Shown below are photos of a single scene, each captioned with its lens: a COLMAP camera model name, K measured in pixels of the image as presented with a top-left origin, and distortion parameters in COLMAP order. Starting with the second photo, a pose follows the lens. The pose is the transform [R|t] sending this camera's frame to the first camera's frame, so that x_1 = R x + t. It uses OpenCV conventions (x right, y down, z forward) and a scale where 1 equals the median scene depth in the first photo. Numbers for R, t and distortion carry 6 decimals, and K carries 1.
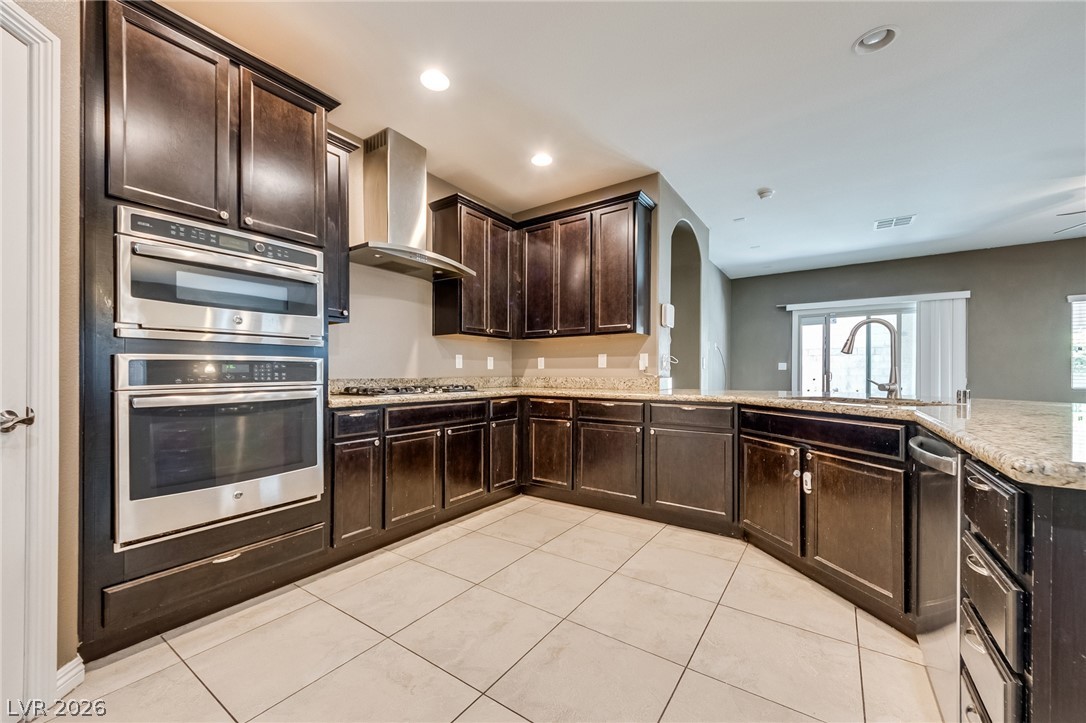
lens RADIAL K [[413.2, 0, 542.1], [0, 413.2, 373.5], [0, 0, 1]] dist [0.000167, -0.000080]
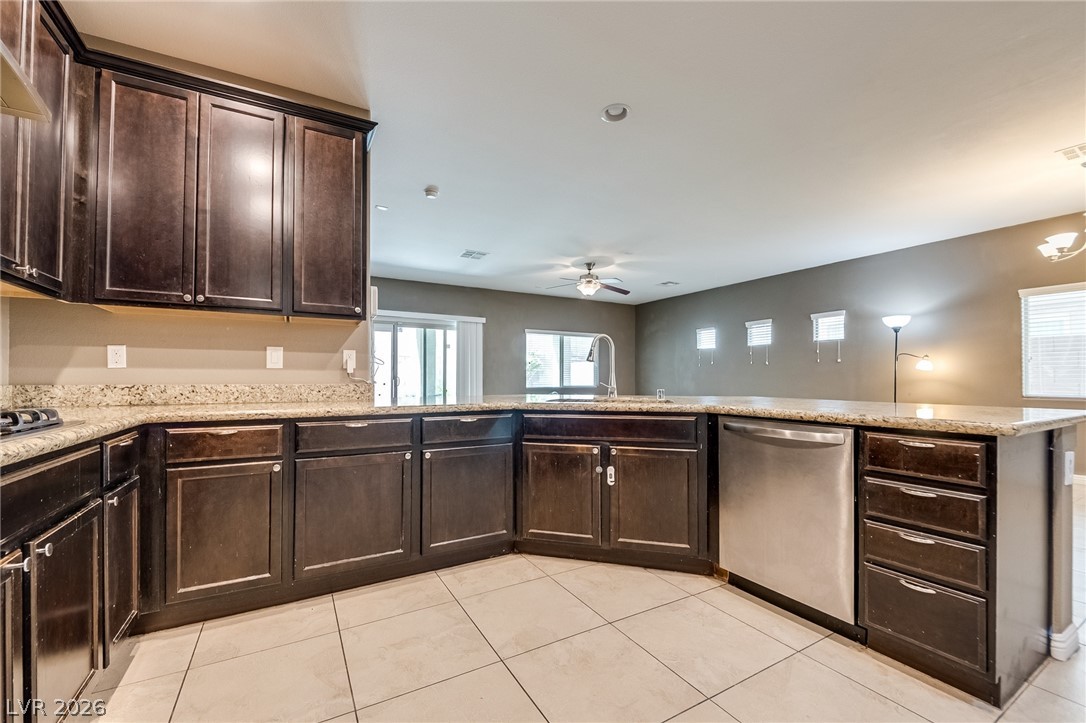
lens RADIAL K [[430.2, 0, 524.4], [0, 430.2, 375.2], [0, 0, 1]] dist [0.000214, -0.000046]
pose [[0.442405, 0.007659, 0.896783, -0.329961], [-0.000738, 0.999966, -0.008176, 0.001350], [-0.896815, 0.002955, 0.442396, 0.451713]]
